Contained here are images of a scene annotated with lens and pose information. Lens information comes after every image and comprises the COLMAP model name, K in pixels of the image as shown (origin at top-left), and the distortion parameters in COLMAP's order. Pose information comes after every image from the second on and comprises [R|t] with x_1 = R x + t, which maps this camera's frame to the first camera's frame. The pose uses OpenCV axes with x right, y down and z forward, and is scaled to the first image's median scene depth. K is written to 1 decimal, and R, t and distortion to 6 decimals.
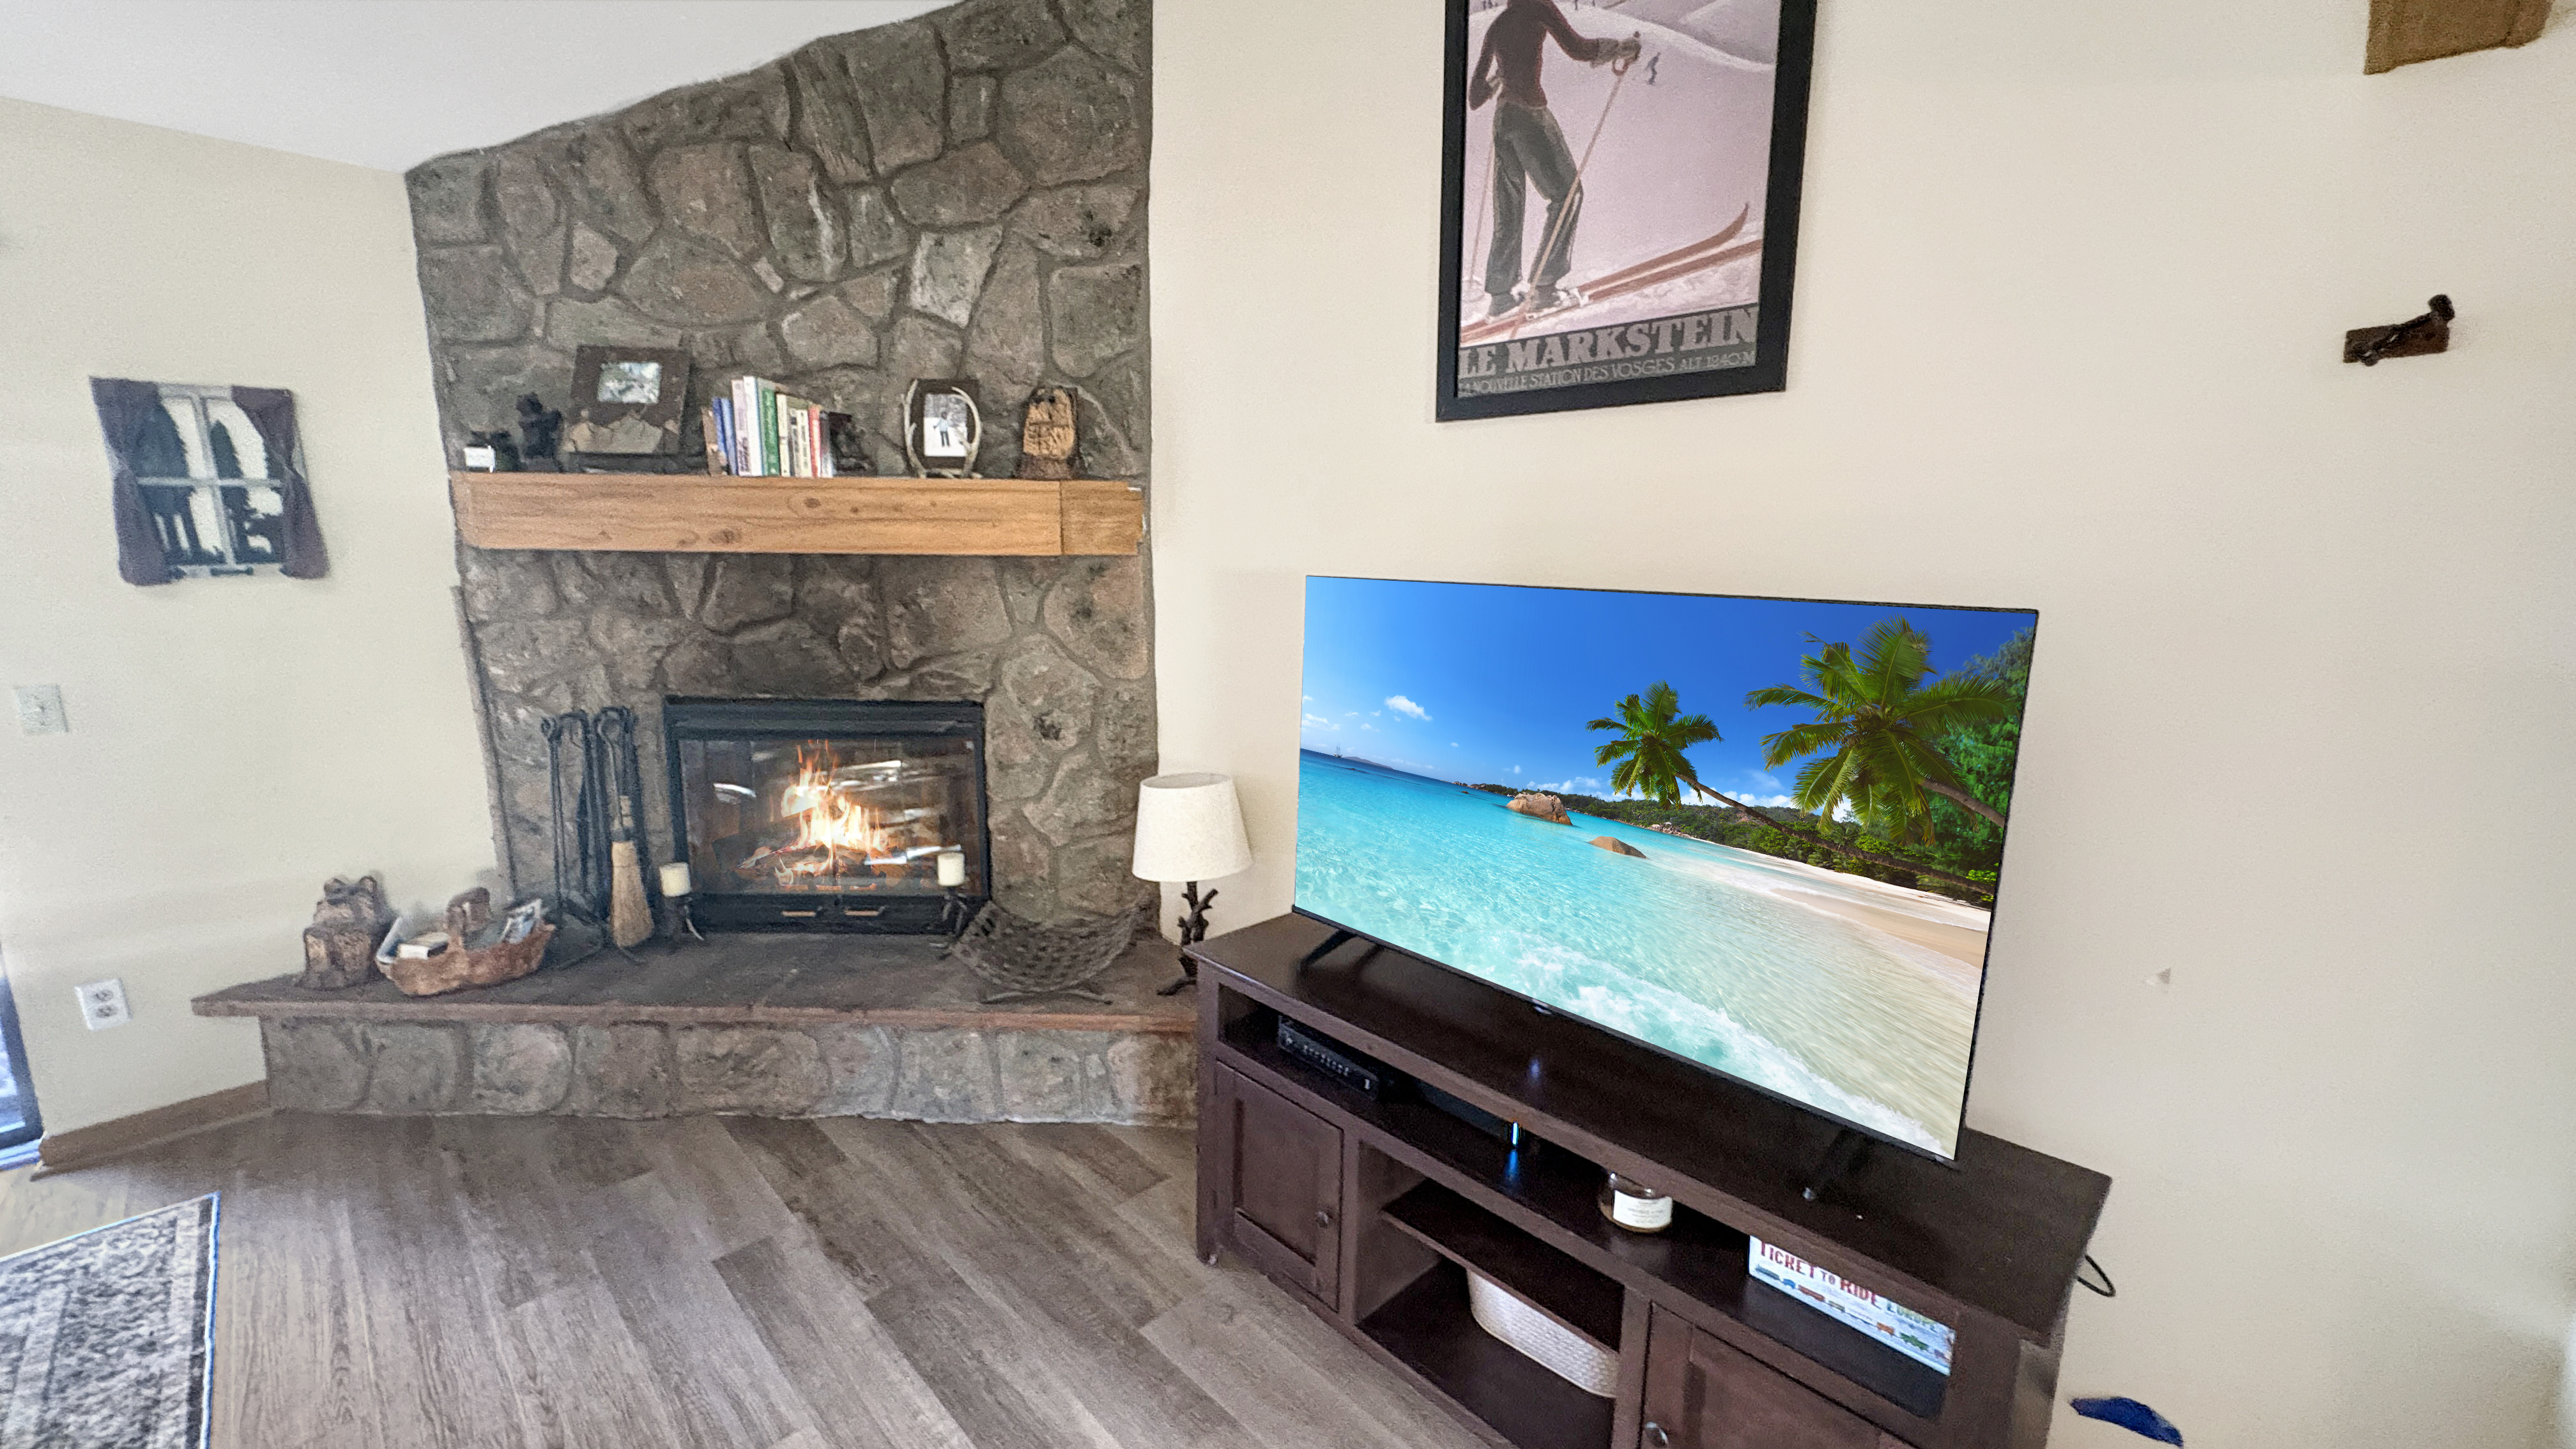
lens RADIAL K [[1030.3, 0, 1284.7], [0, 1030.3, 716.7], [0, 0, 1]] dist [-0.000166, -0.000167]
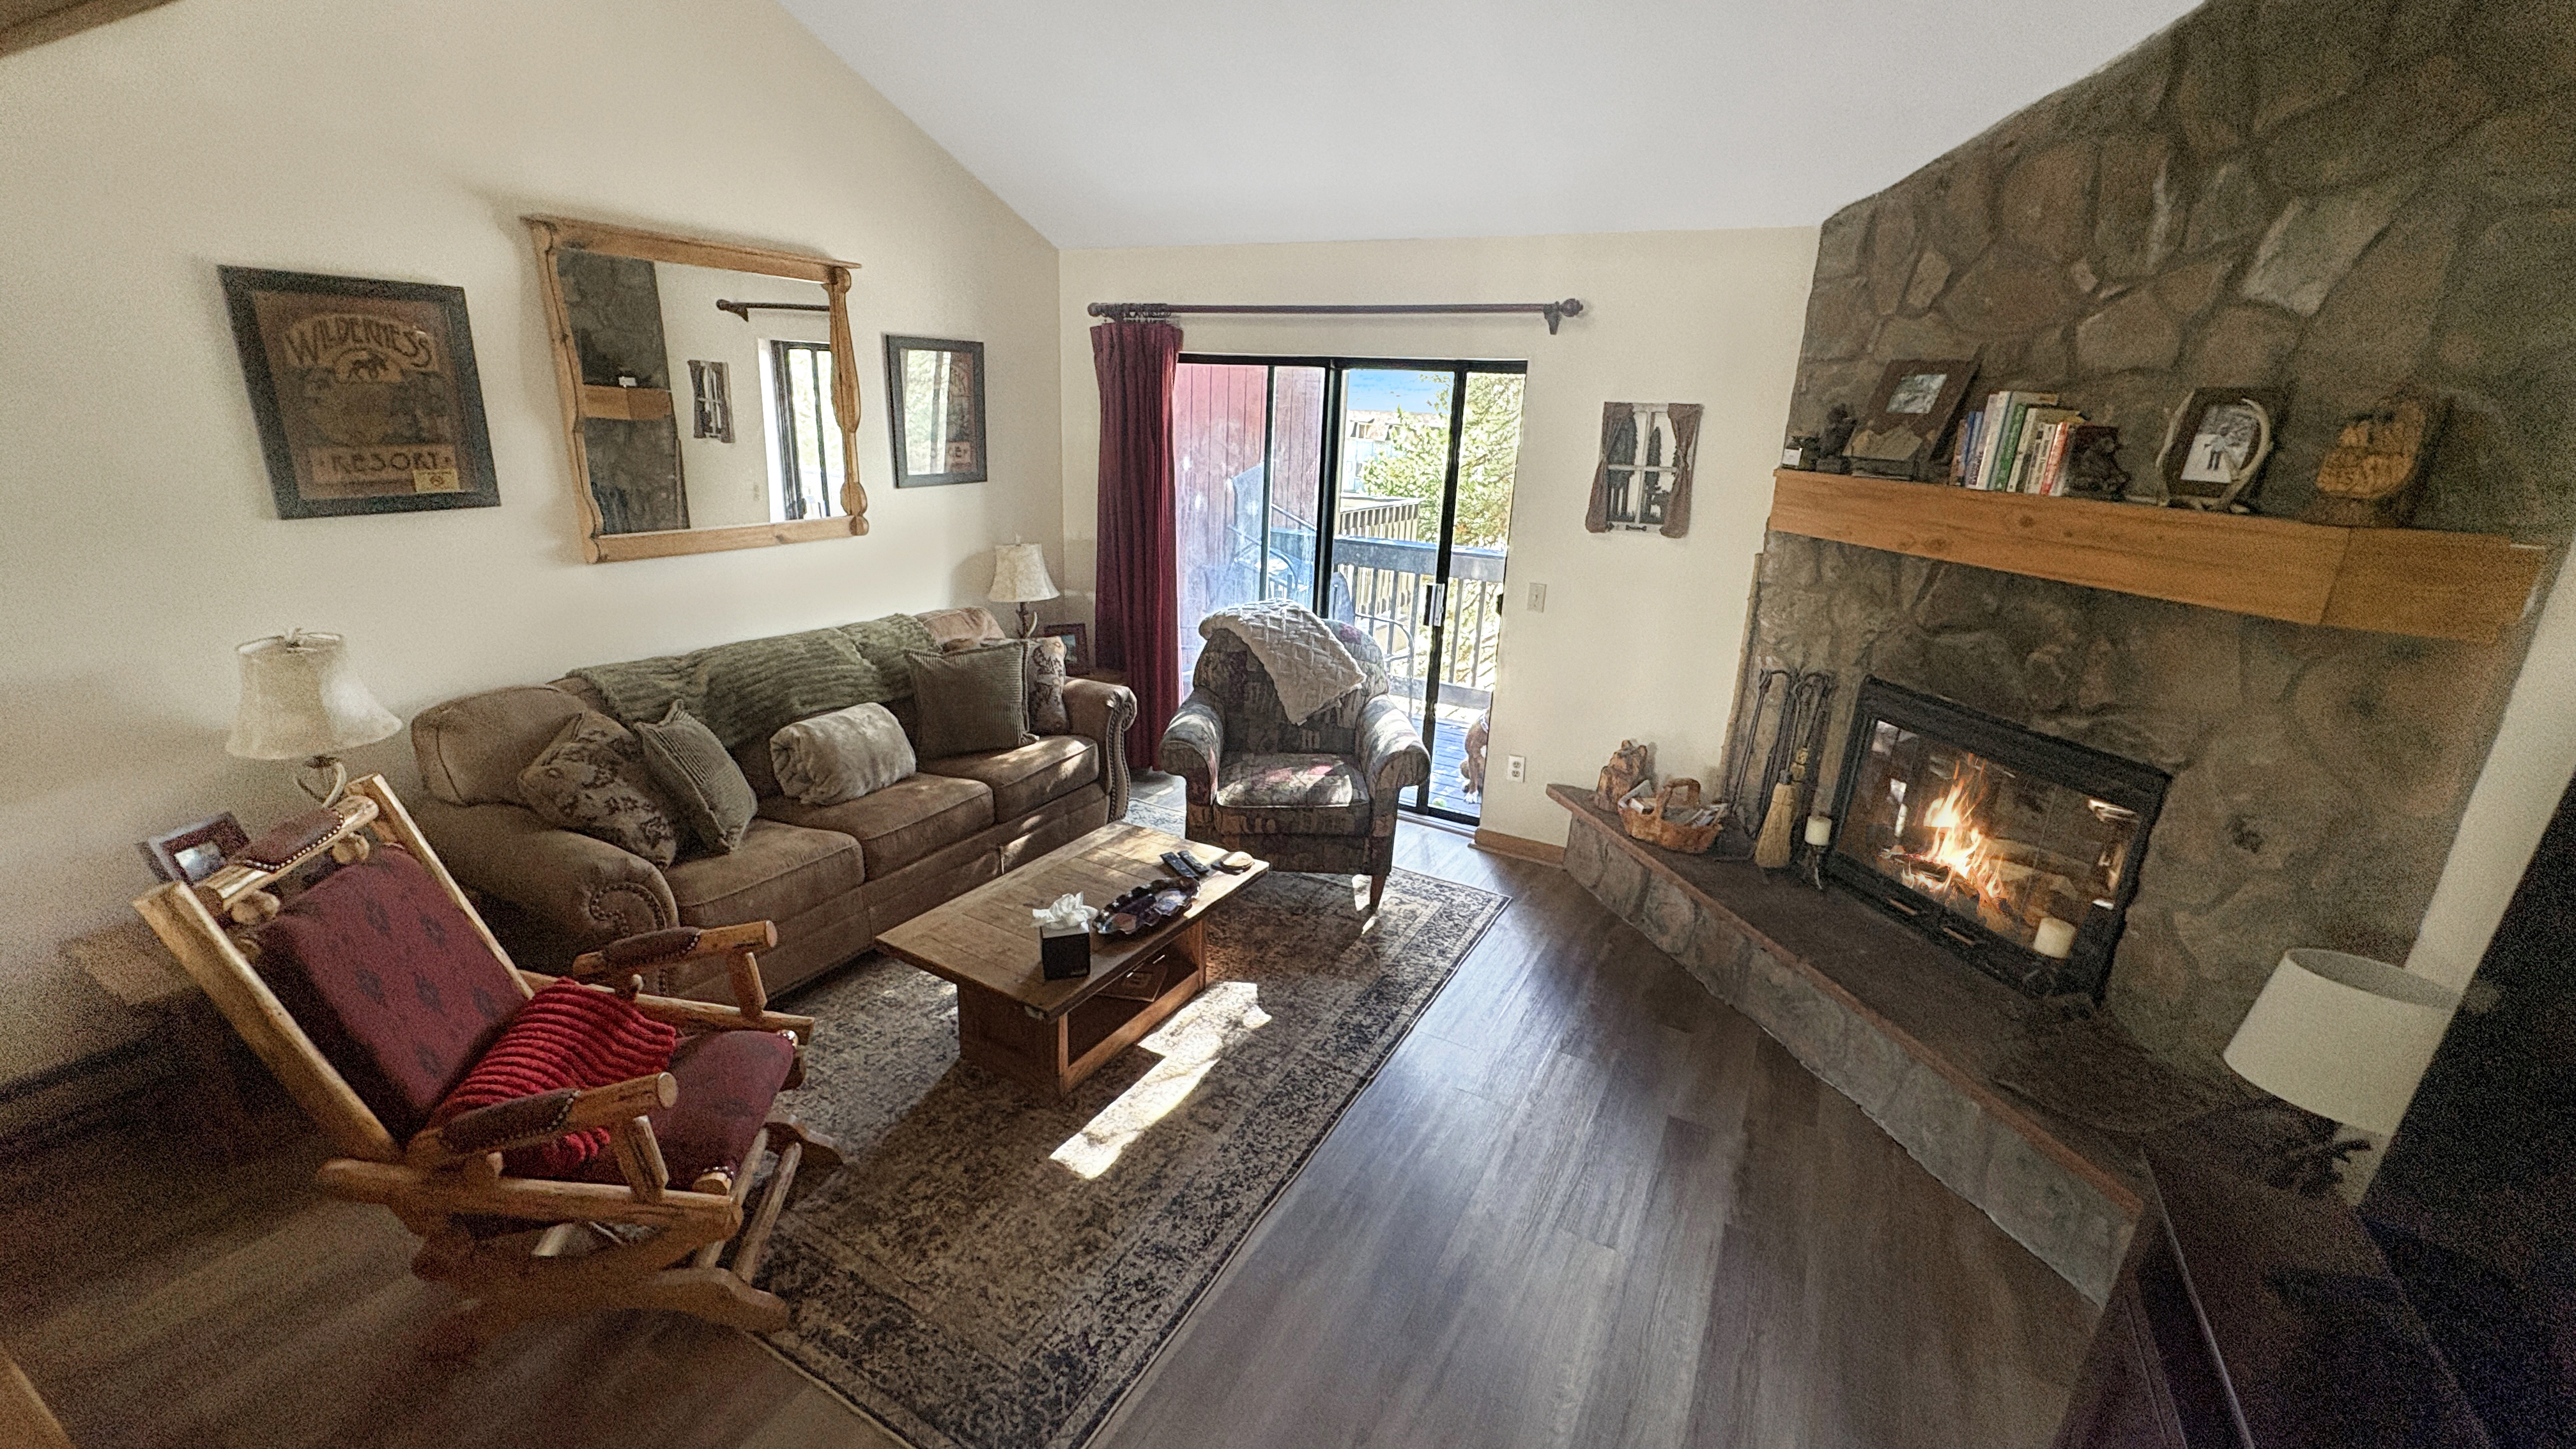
lens RADIAL K [[1024.9, 0, 1289.4], [0, 1024.9, 719.5], [0, 0, 1]] dist [-0.000888, -0.000171]
pose [[0.283720, 0.283123, -0.916157, 0.270919], [-0.213874, 0.950035, 0.227359, -0.100702], [0.934752, 0.131436, 0.330096, 0.063301]]
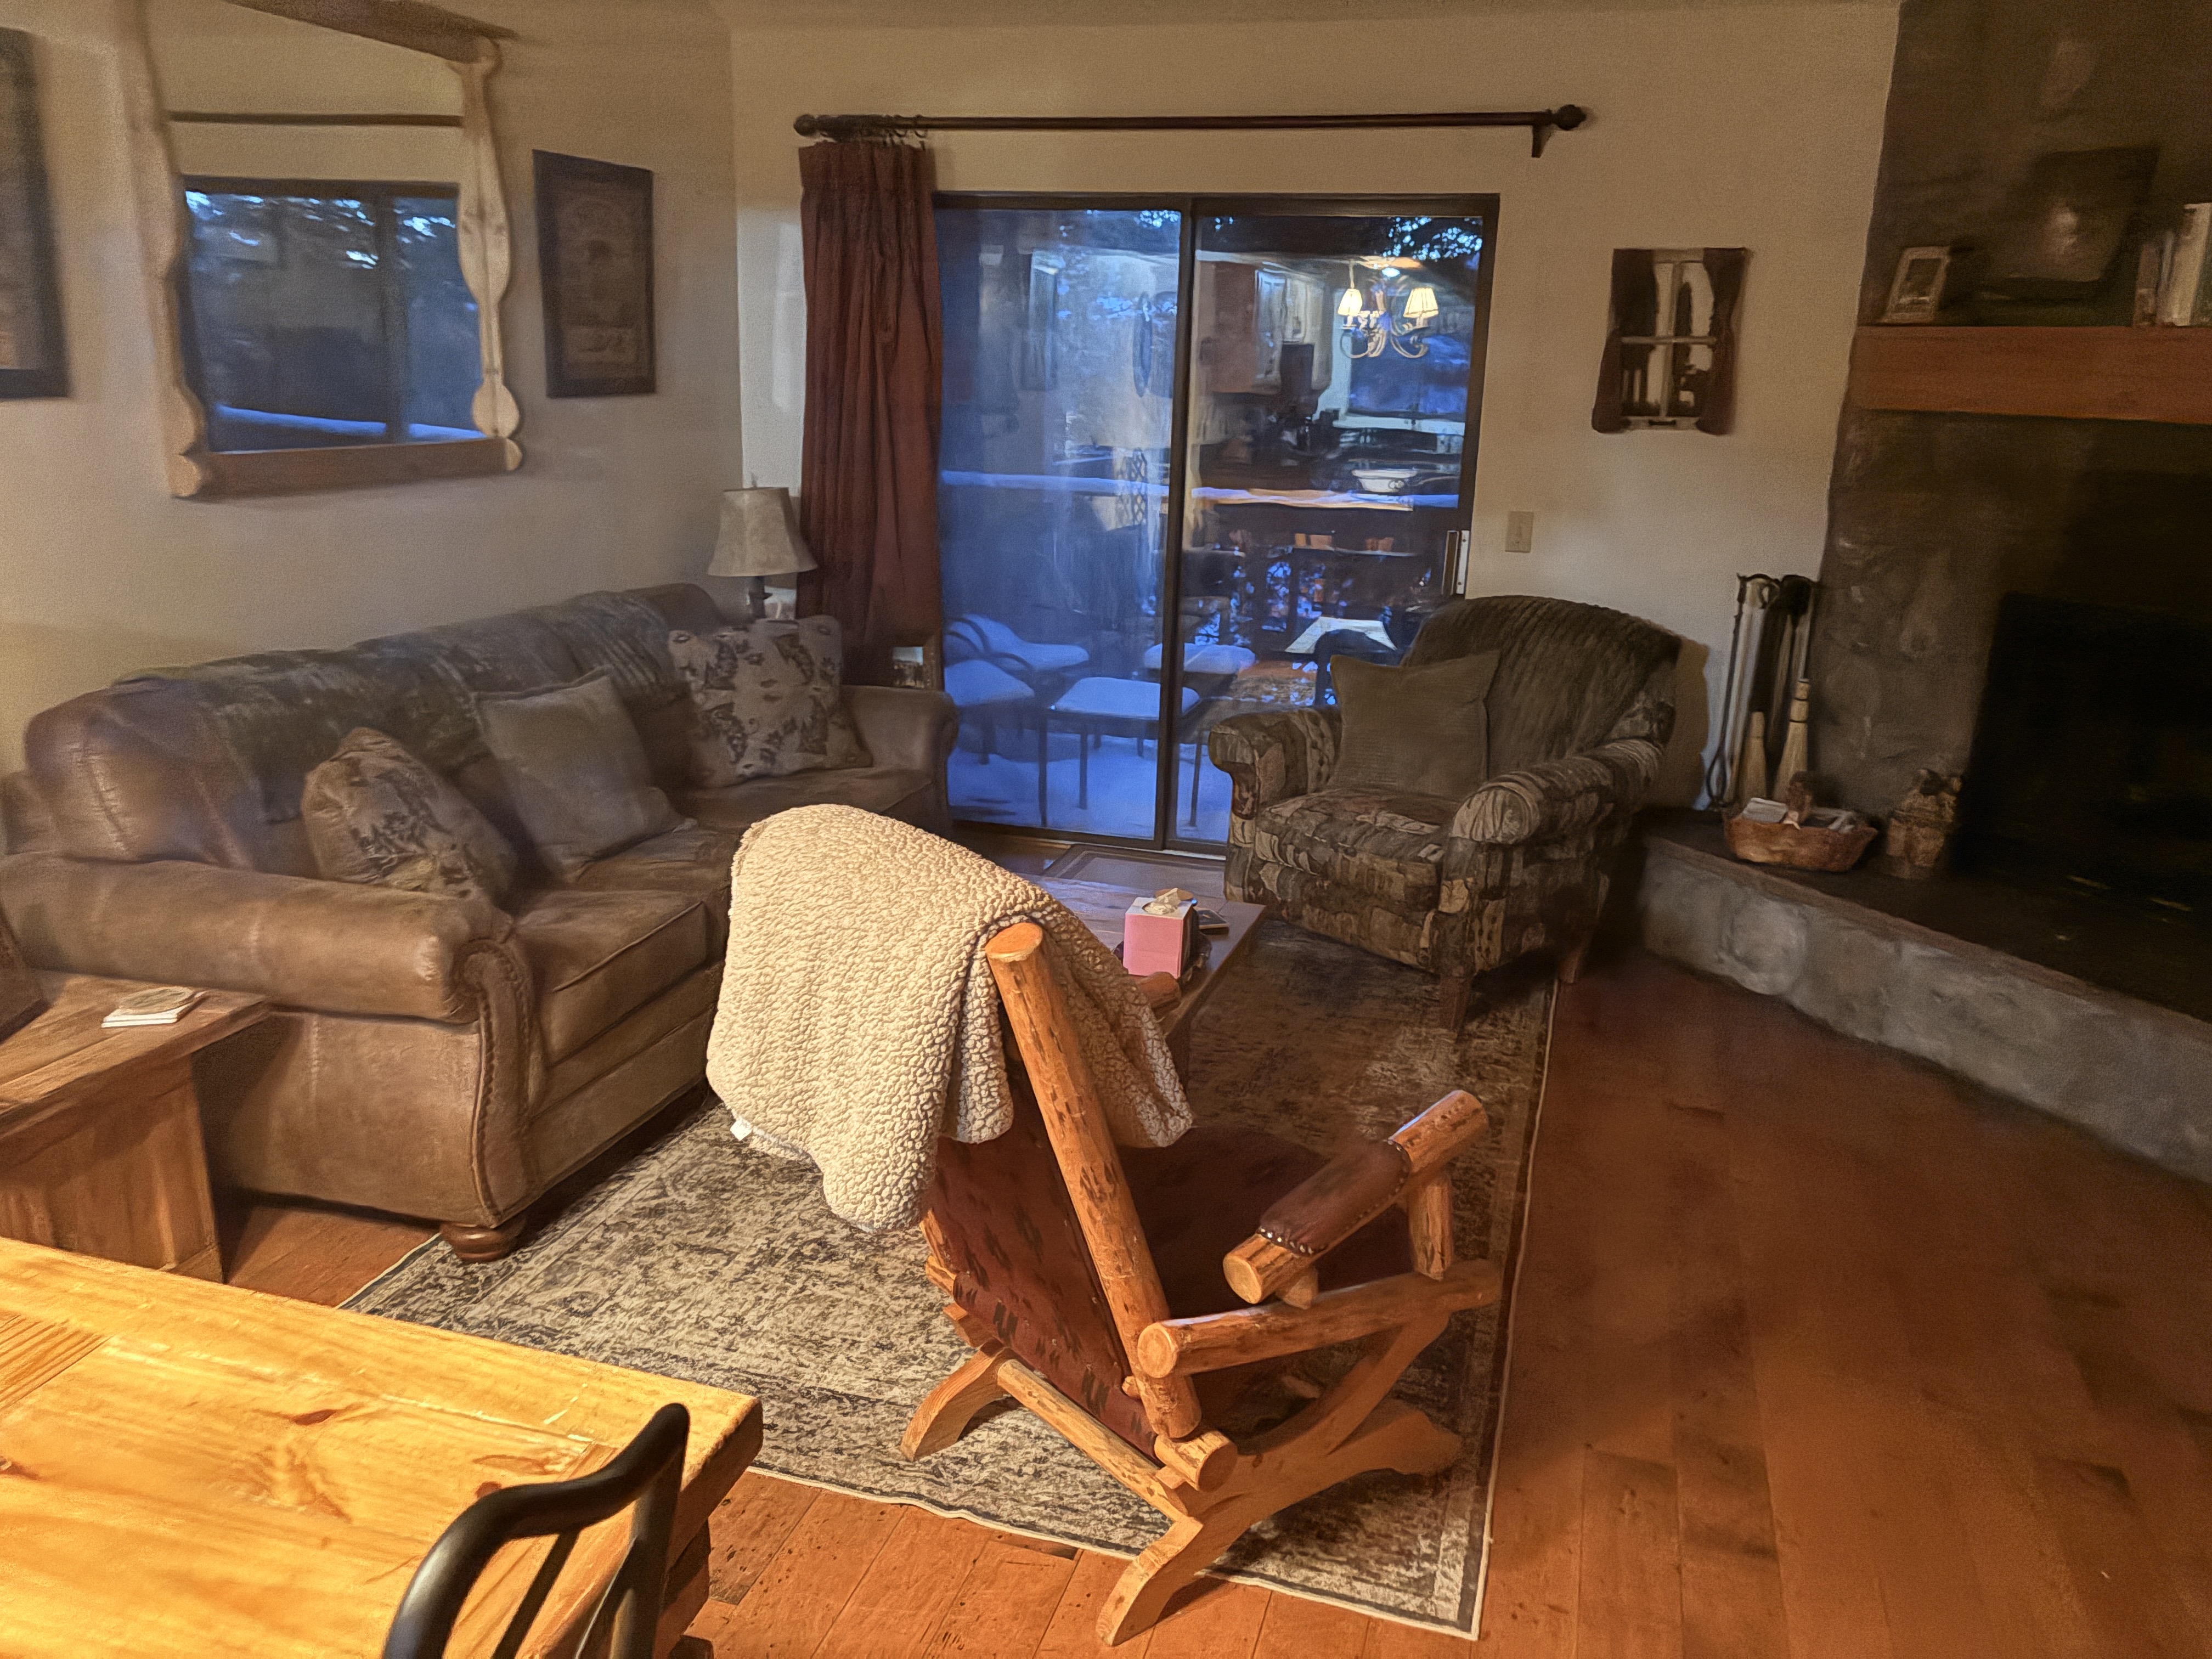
lens RADIAL K [[1697.0, 0, 1106.0], [0, 1697.0, 829.5], [0, 0, 1]] dist [0.034711, -0.000346]
pose [[0.478750, 0.240864, -0.844265, 0.310571], [-0.184484, 0.967760, 0.171483, 0.070296], [0.858350, 0.073656, 0.507750, -0.372084]]
